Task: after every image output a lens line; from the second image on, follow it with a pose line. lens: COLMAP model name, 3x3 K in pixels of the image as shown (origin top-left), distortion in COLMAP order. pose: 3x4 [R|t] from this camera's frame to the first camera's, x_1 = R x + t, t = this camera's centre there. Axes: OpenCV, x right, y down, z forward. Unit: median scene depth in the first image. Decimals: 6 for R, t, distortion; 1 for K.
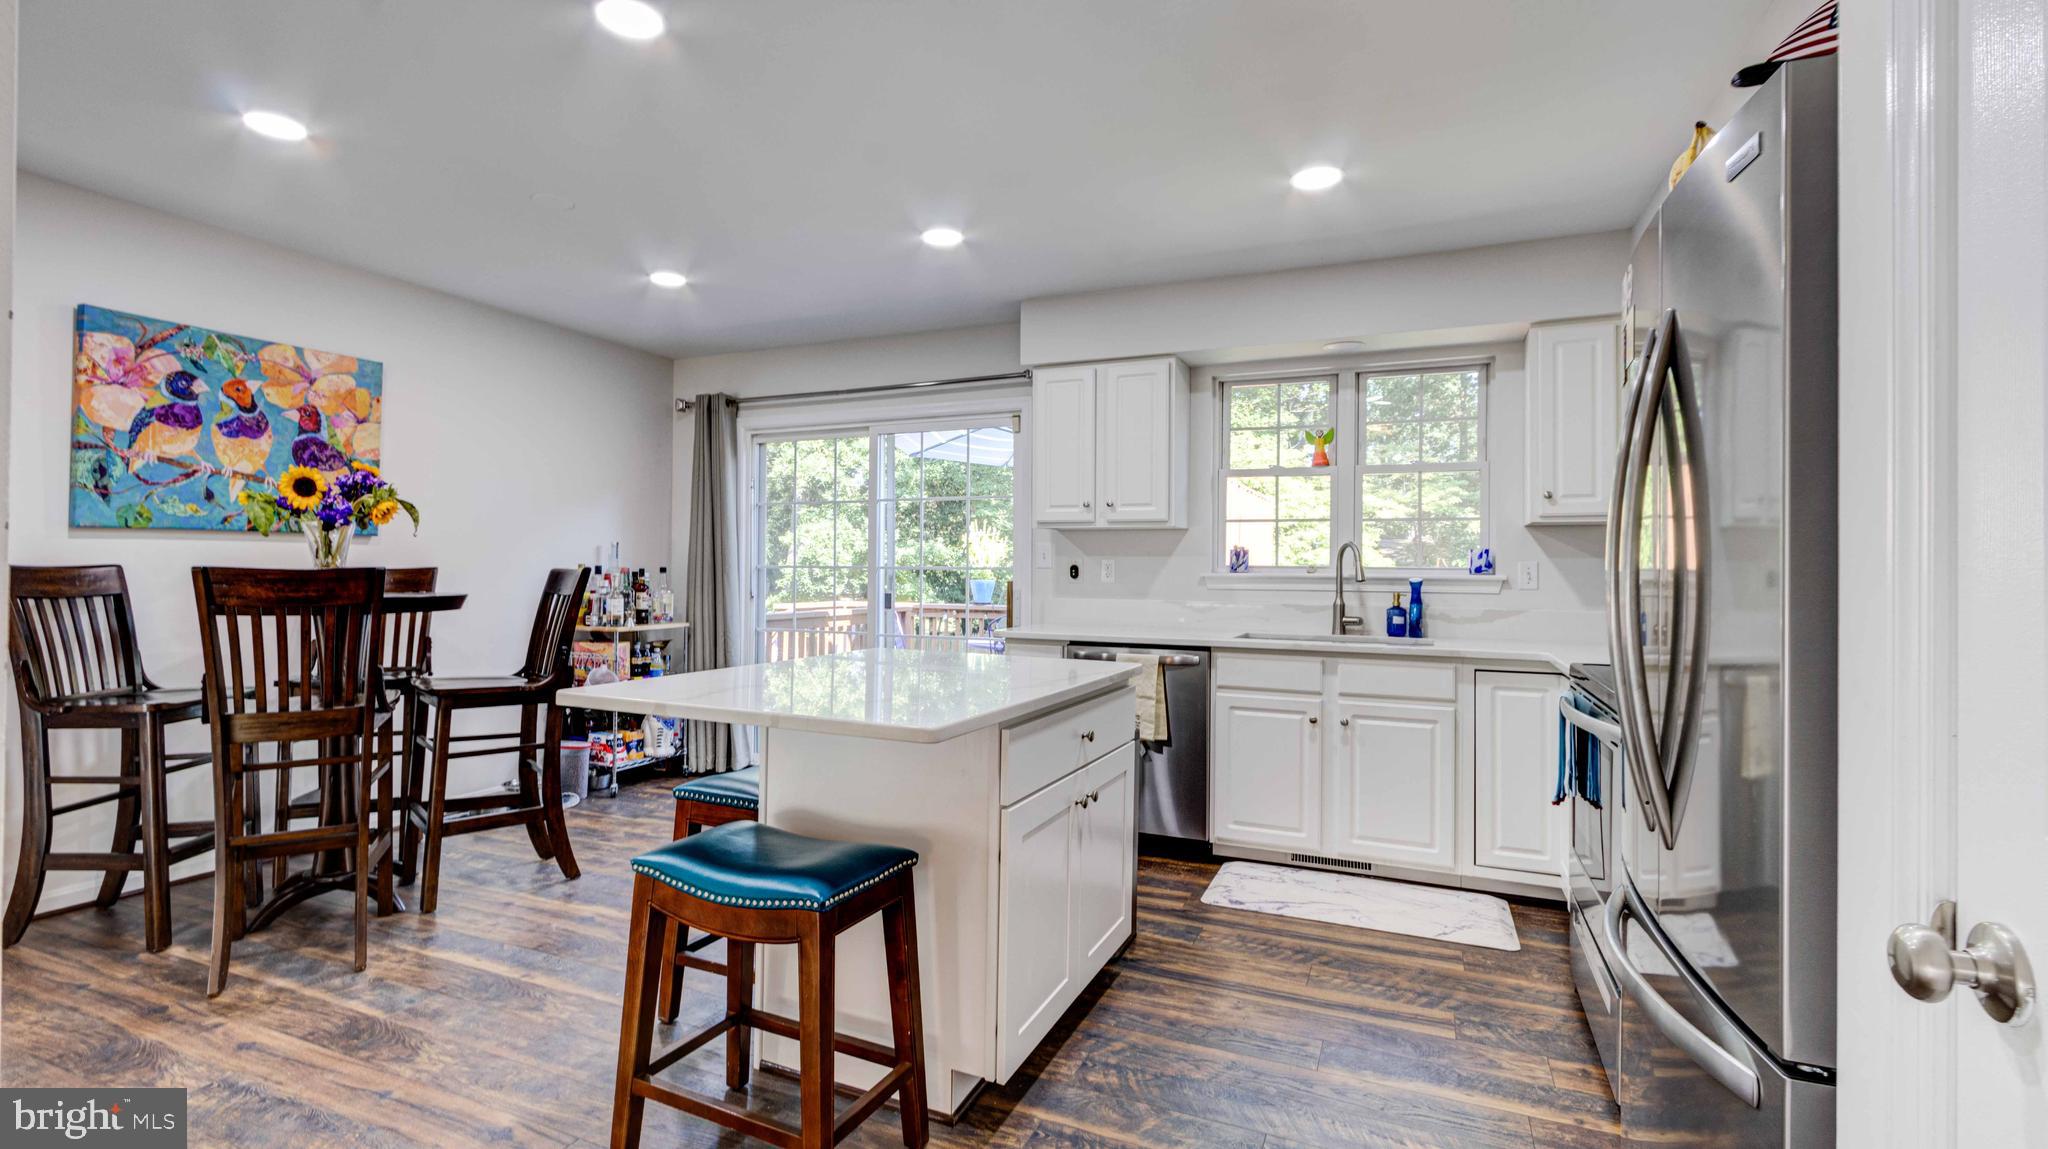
lens RADIAL K [[938.2, 0, 1010.0], [0, 938.2, 560.6], [0, 0, 1]] dist [0.004697, 0.000261]
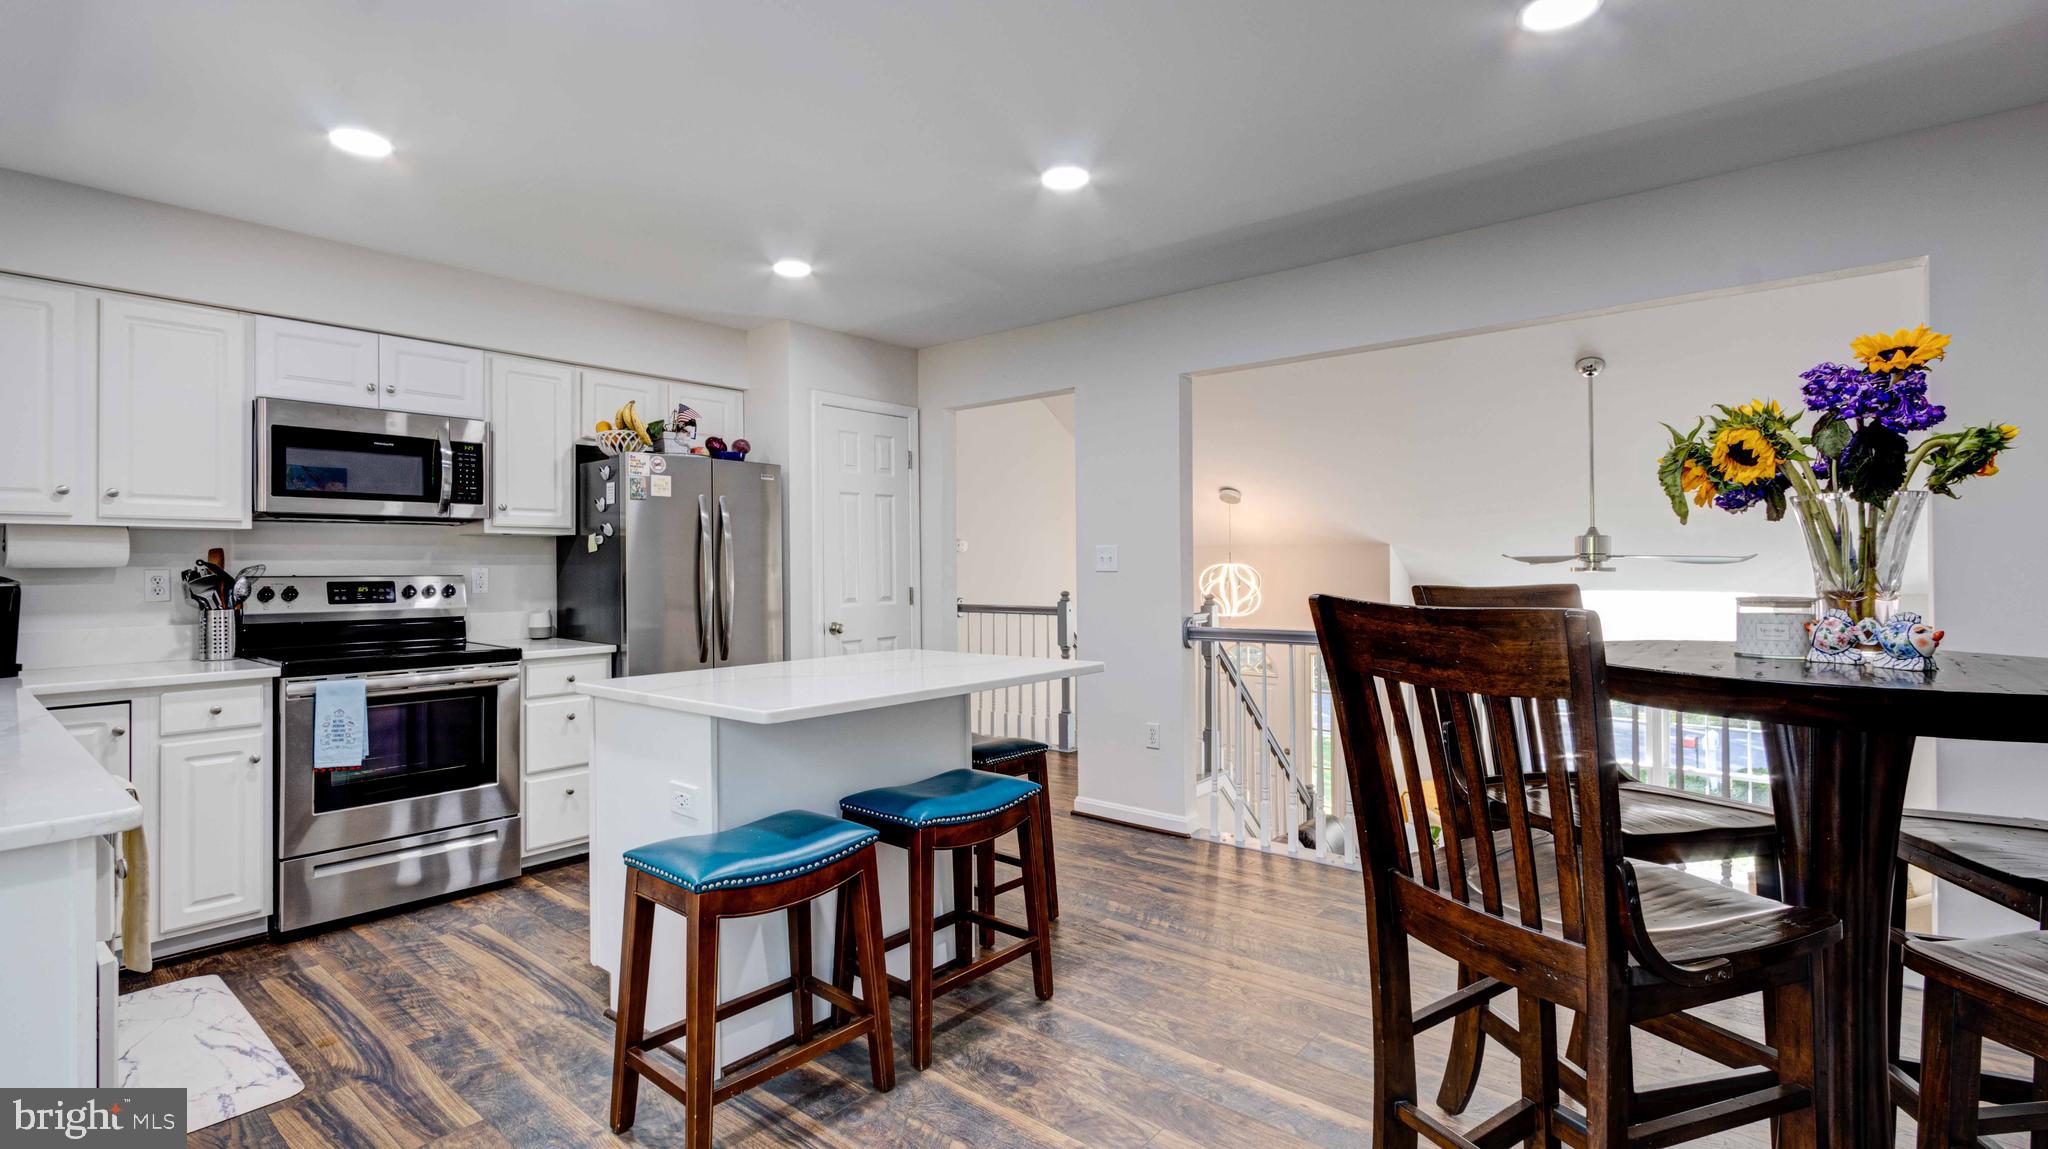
lens RADIAL K [[938.2, 0, 1010.0], [0, 938.2, 560.6], [0, 0, 1]] dist [0.004697, 0.000261]
pose [[-0.958540, 0.000315, 0.284957, -0.401614], [-0.002806, 0.999940, -0.010542, -0.003200], [-0.284943, -0.010905, -0.958482, 1.302128]]
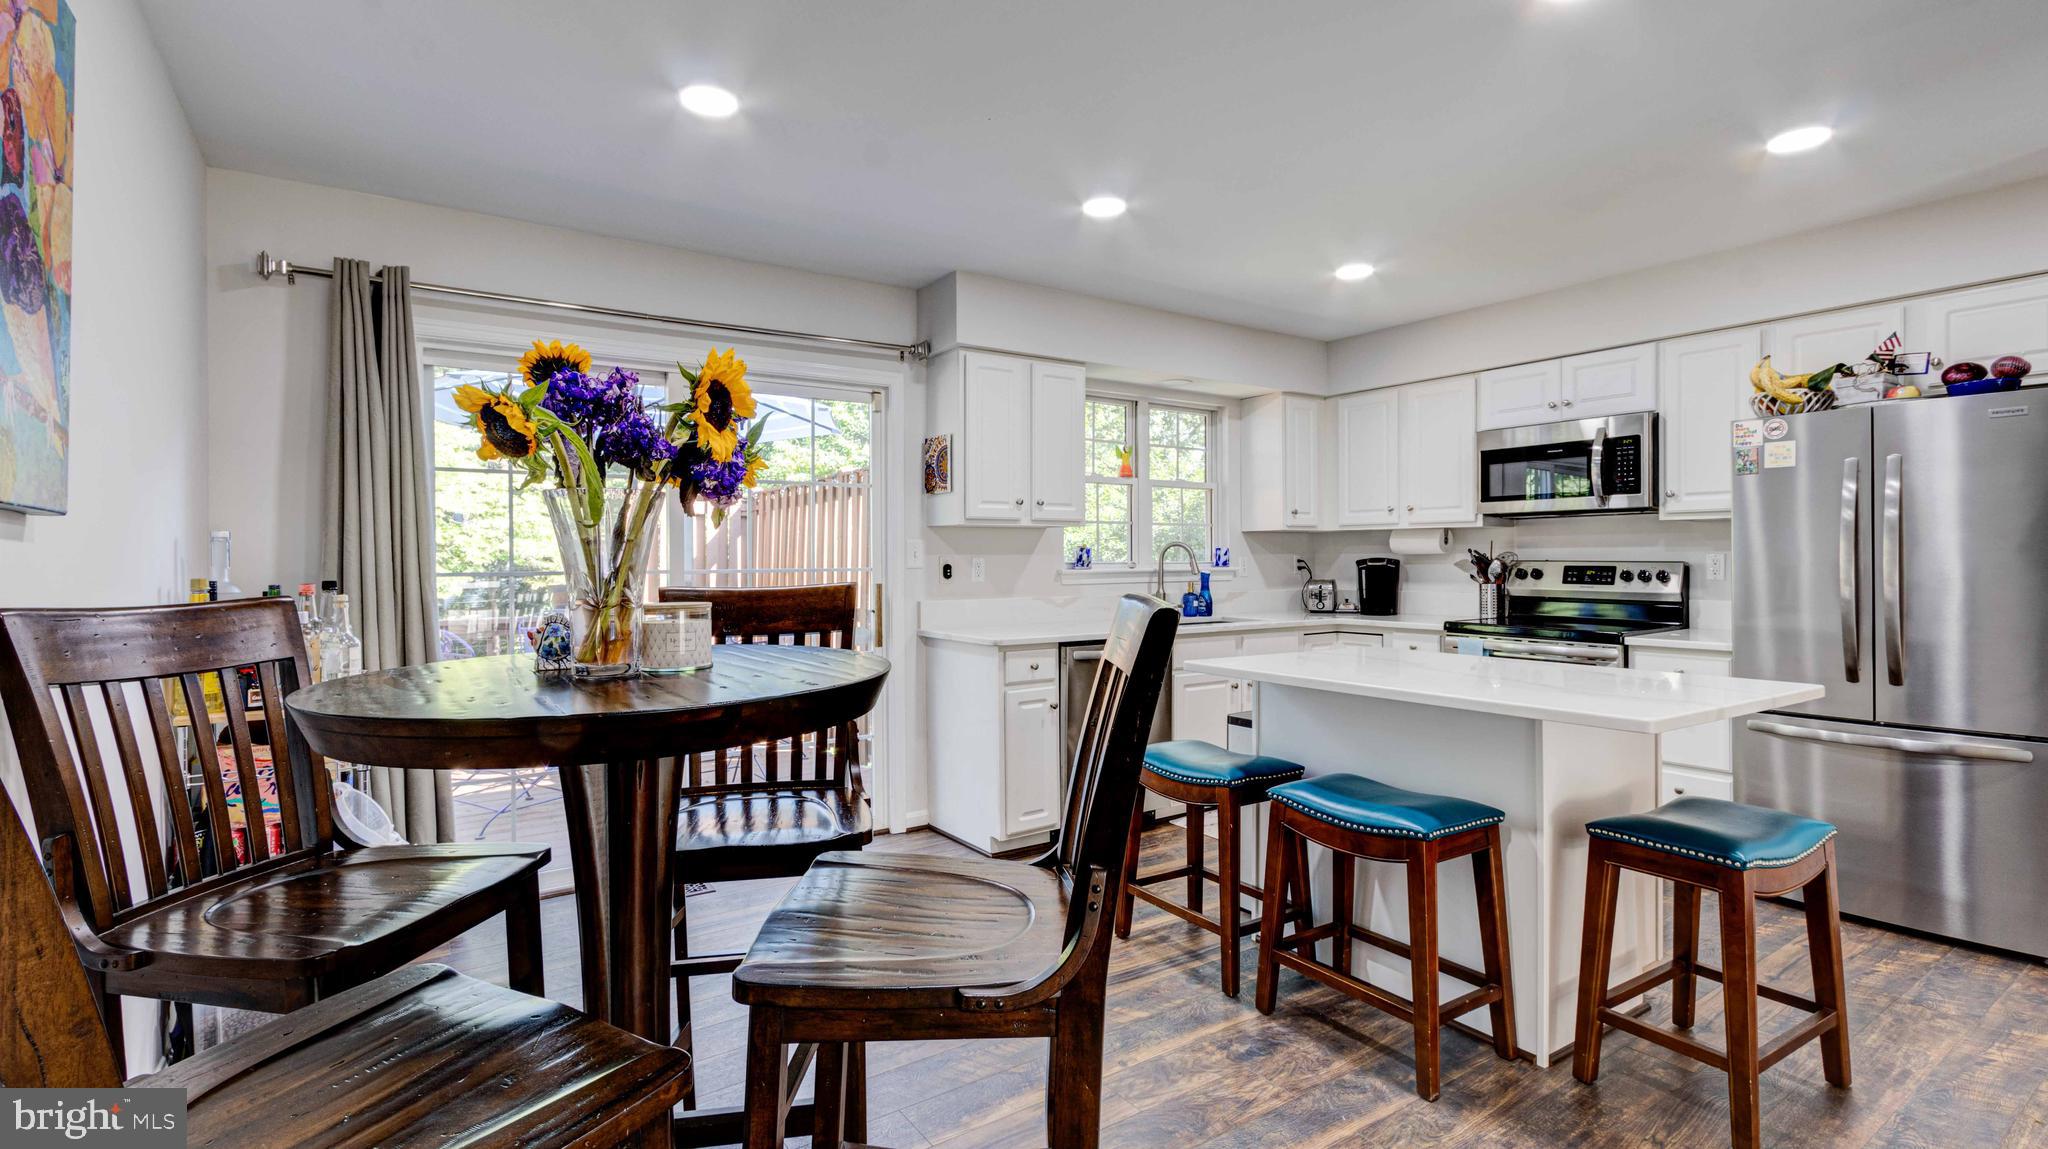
lens RADIAL K [[938.2, 0, 1010.0], [0, 938.2, 560.6], [0, 0, 1]] dist [0.004697, 0.000261]
pose [[0.536254, -0.012383, 0.843966, -0.826355], [0.002407, 0.999911, 0.013142, -0.013027], [-0.844053, -0.005016, 0.536236, 0.540476]]
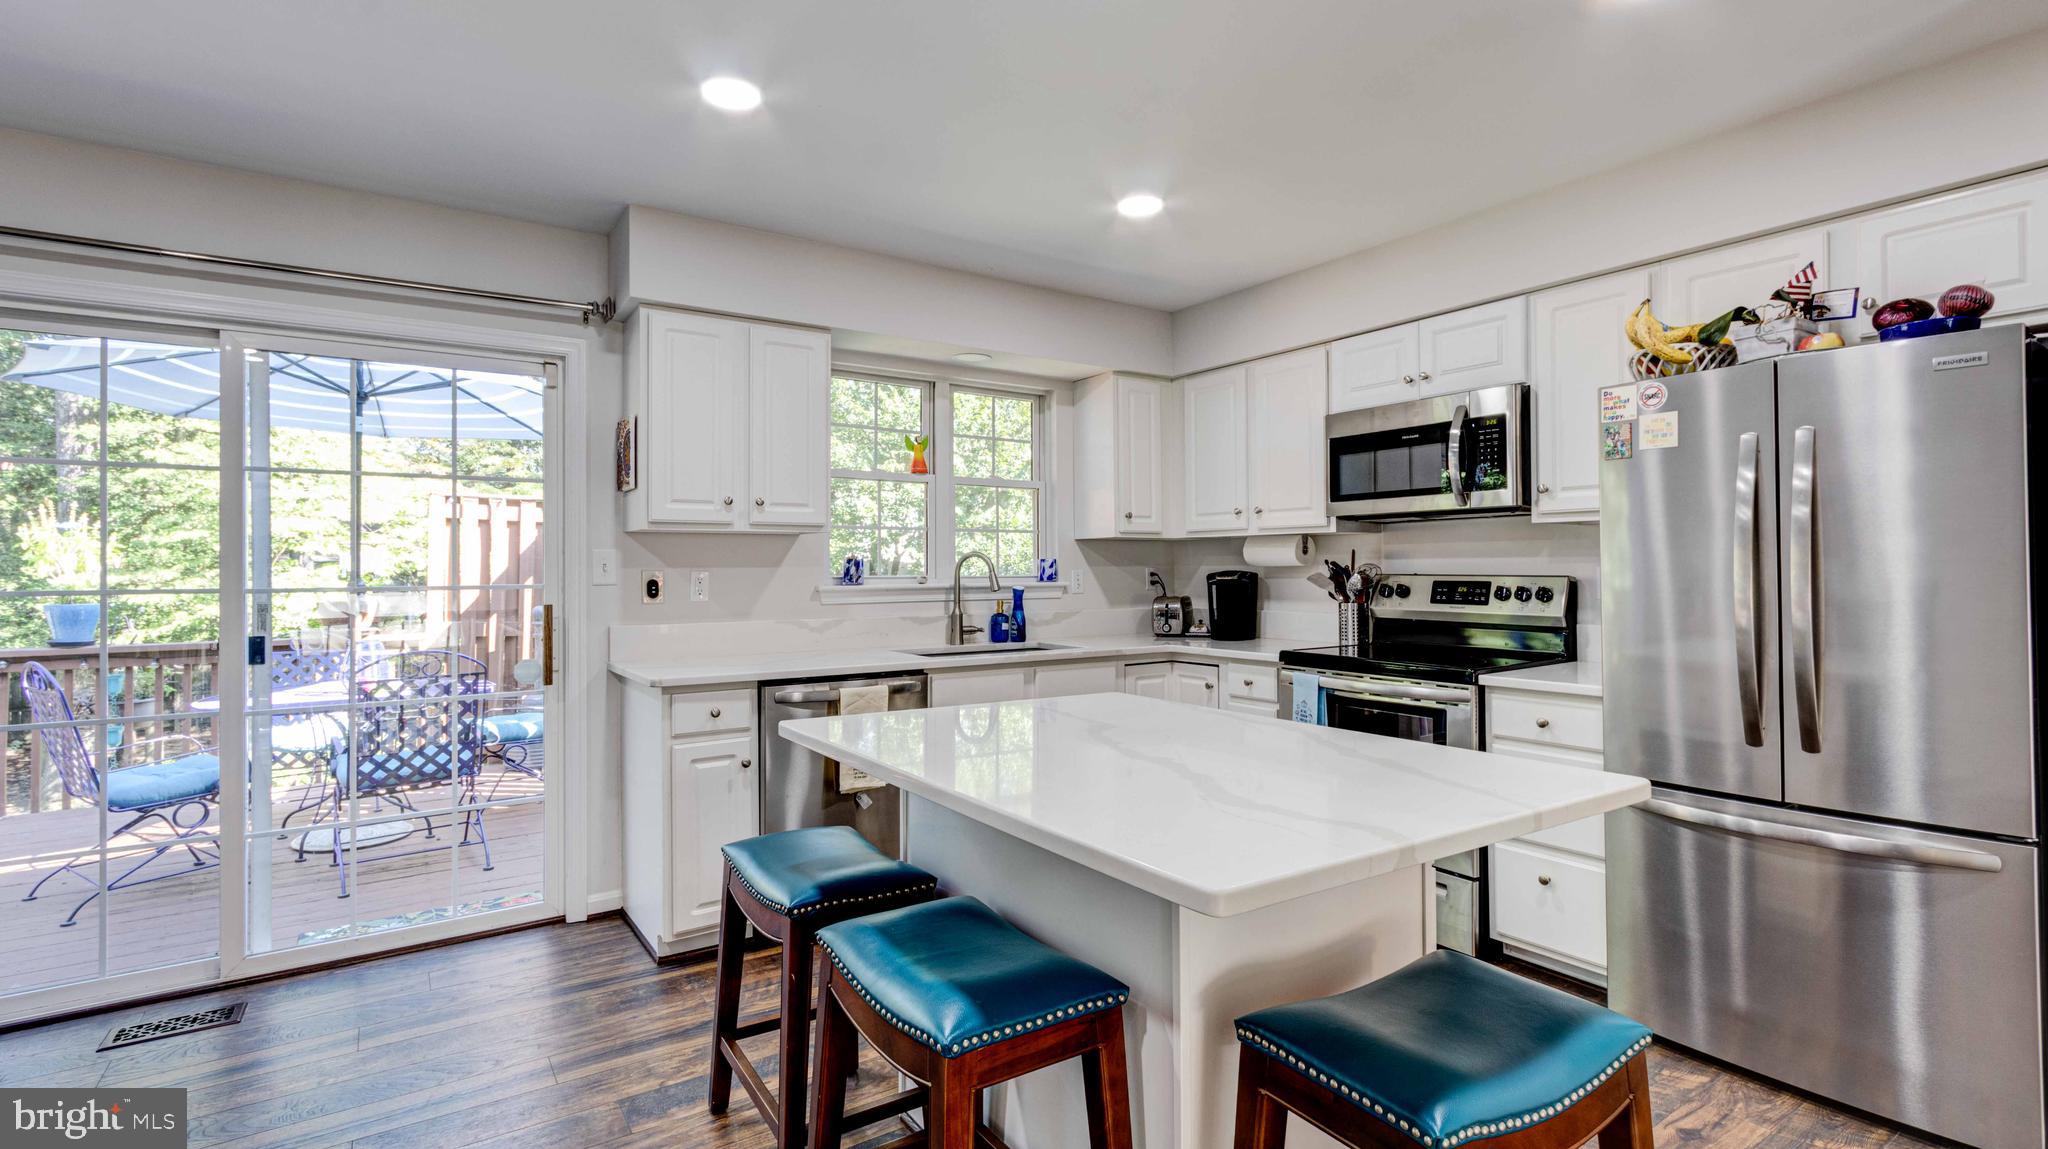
lens RADIAL K [[938.2, 0, 1010.0], [0, 938.2, 560.6], [0, 0, 1]] dist [0.004697, 0.000261]
pose [[0.539216, -0.003054, 0.842162, -0.489008], [0.003493, 0.999993, 0.001390, -0.012479], [-0.842161, 0.002192, 0.539222, 0.435279]]
